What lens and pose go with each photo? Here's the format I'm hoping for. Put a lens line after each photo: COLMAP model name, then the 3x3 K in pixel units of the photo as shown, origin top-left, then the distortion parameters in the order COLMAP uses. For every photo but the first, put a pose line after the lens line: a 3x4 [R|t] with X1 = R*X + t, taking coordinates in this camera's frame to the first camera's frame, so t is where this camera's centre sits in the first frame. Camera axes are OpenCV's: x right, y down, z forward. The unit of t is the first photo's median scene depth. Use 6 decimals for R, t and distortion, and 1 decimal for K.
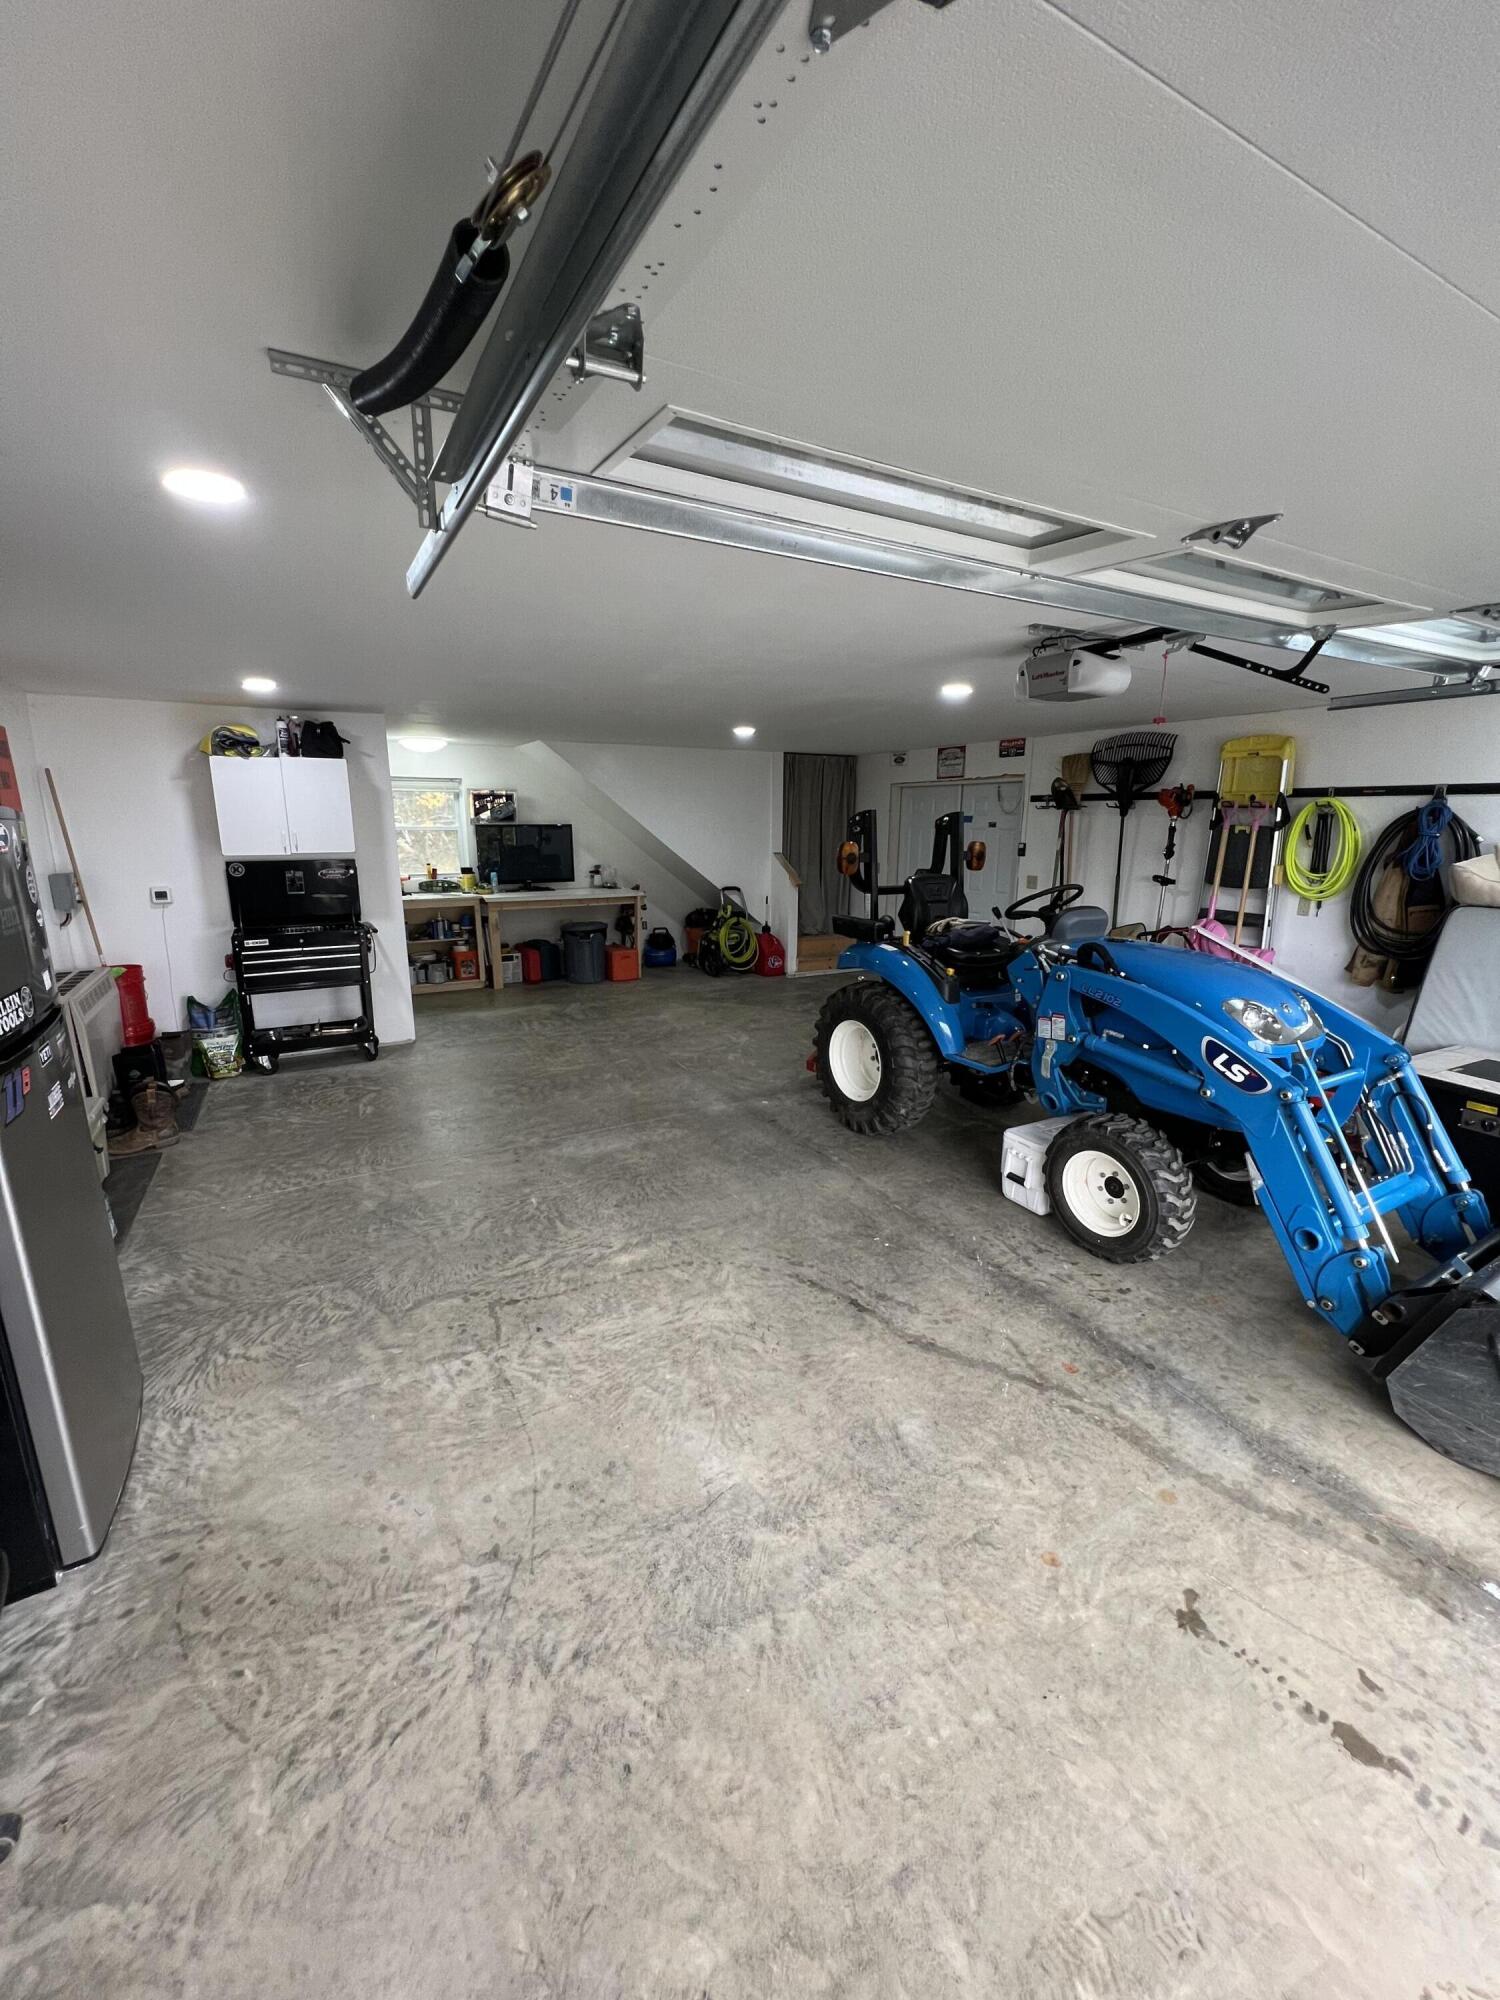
lens RADIAL K [[798.6, 0, 750.8], [0, 798.6, 1004.7], [0, 0, 1]] dist [-0.001030, -0.000177]
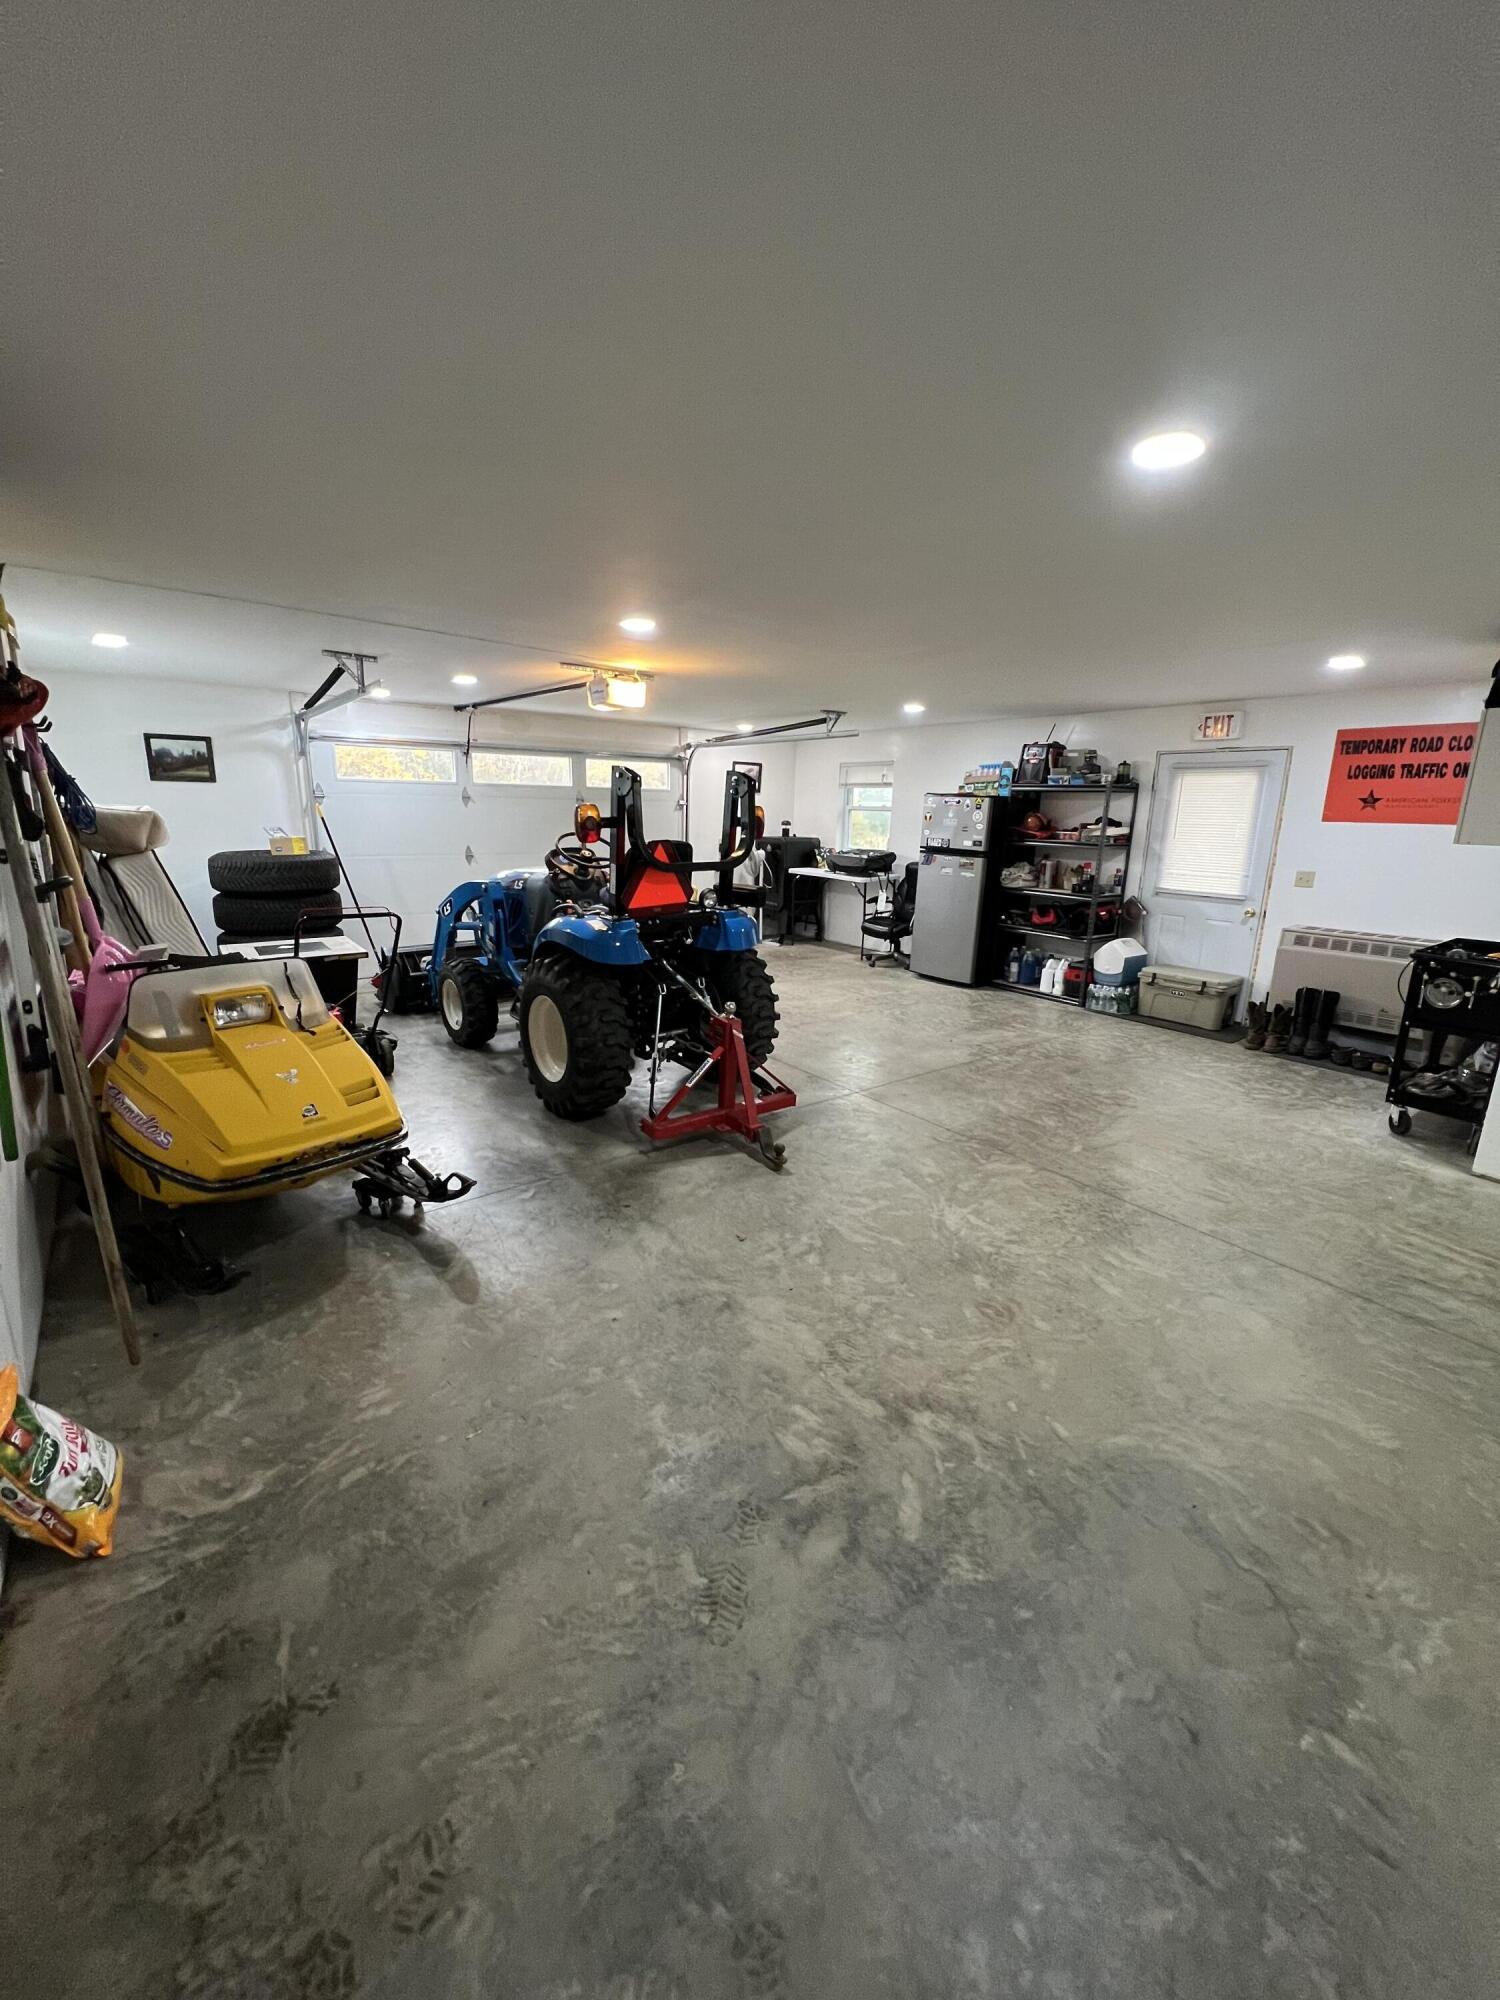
lens RADIAL K [[798.6, 0, 751.4], [0, 798.6, 1008.3], [0, 0, 1]] dist [-0.001030, -0.000177]
pose [[-0.988970, 0.011982, -0.147628, 0.253337], [-0.056619, 0.890439, 0.451566, -0.394130], [0.136864, 0.454944, -0.879940, 1.836137]]
